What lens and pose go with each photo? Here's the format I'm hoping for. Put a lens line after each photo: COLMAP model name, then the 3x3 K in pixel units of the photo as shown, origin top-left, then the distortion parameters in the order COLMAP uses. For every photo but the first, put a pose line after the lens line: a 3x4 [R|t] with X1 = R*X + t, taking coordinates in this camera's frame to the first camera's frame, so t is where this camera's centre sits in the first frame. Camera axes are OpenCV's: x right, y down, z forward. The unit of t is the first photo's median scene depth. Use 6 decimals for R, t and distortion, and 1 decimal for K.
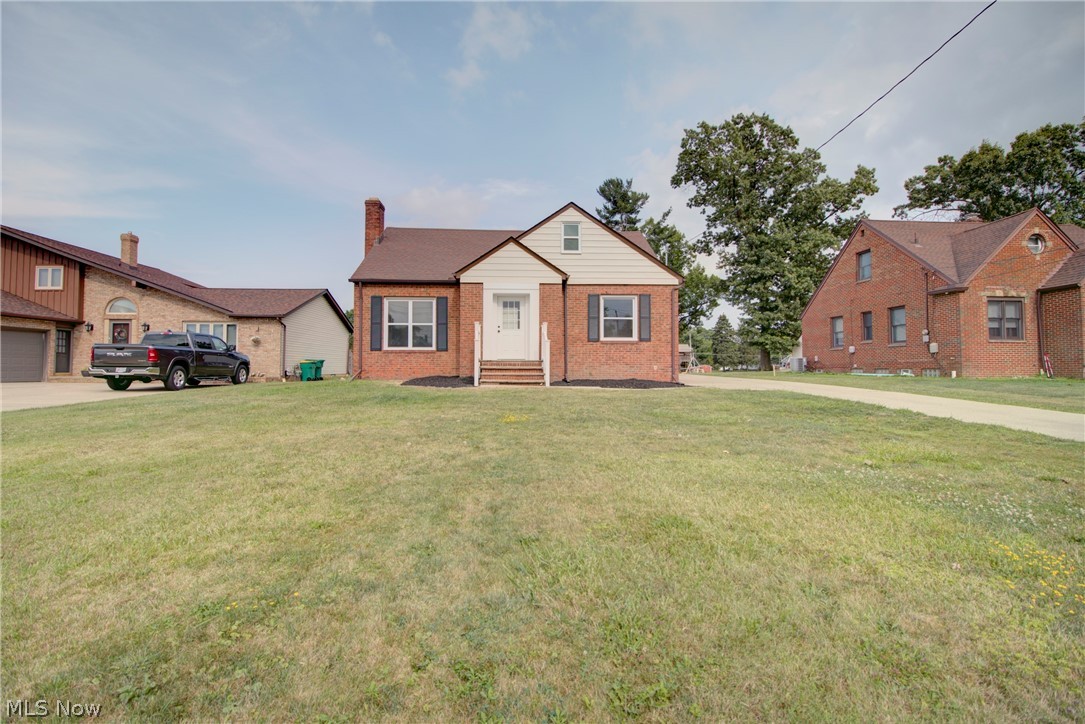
lens RADIAL K [[515.8, 0, 552.8], [0, 515.8, 352.0], [0, 0, 1]] dist [0.002219, -0.014723]
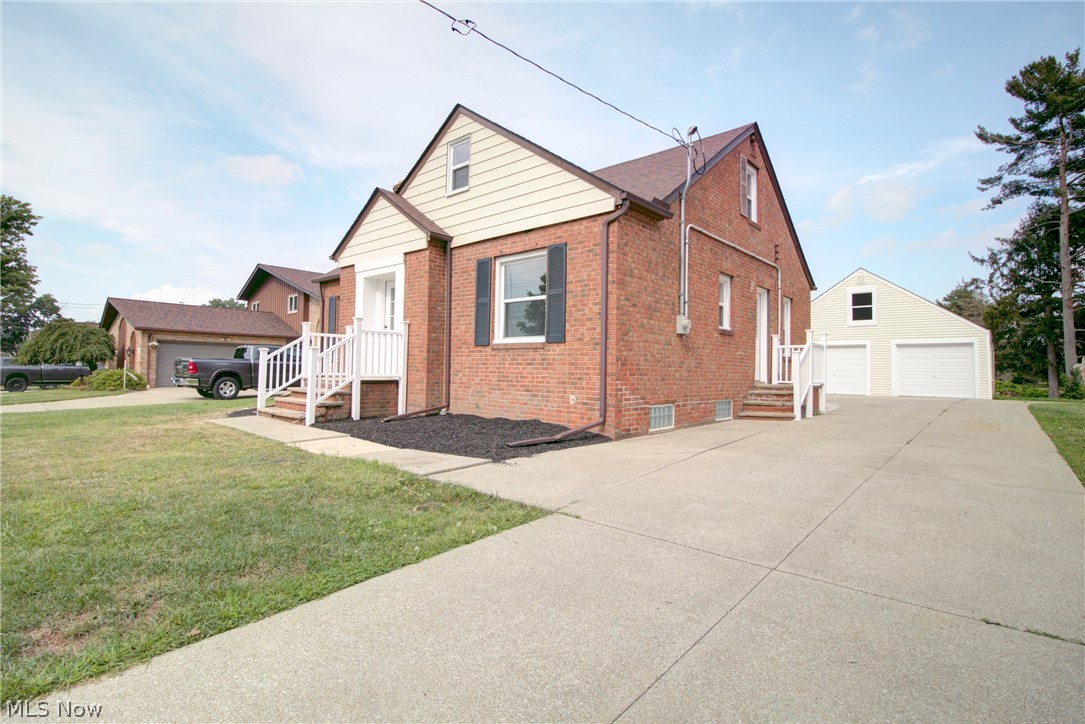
lens RADIAL K [[542.2, 0, 541.5], [0, 542.2, 350.9], [0, 0, 1]] dist [0.005169, -0.015786]
pose [[0.705295, -0.016030, -0.708733, 0.523648], [0.007699, 0.999859, -0.014953, -0.005867], [0.708872, 0.005090, 0.705318, 0.638170]]
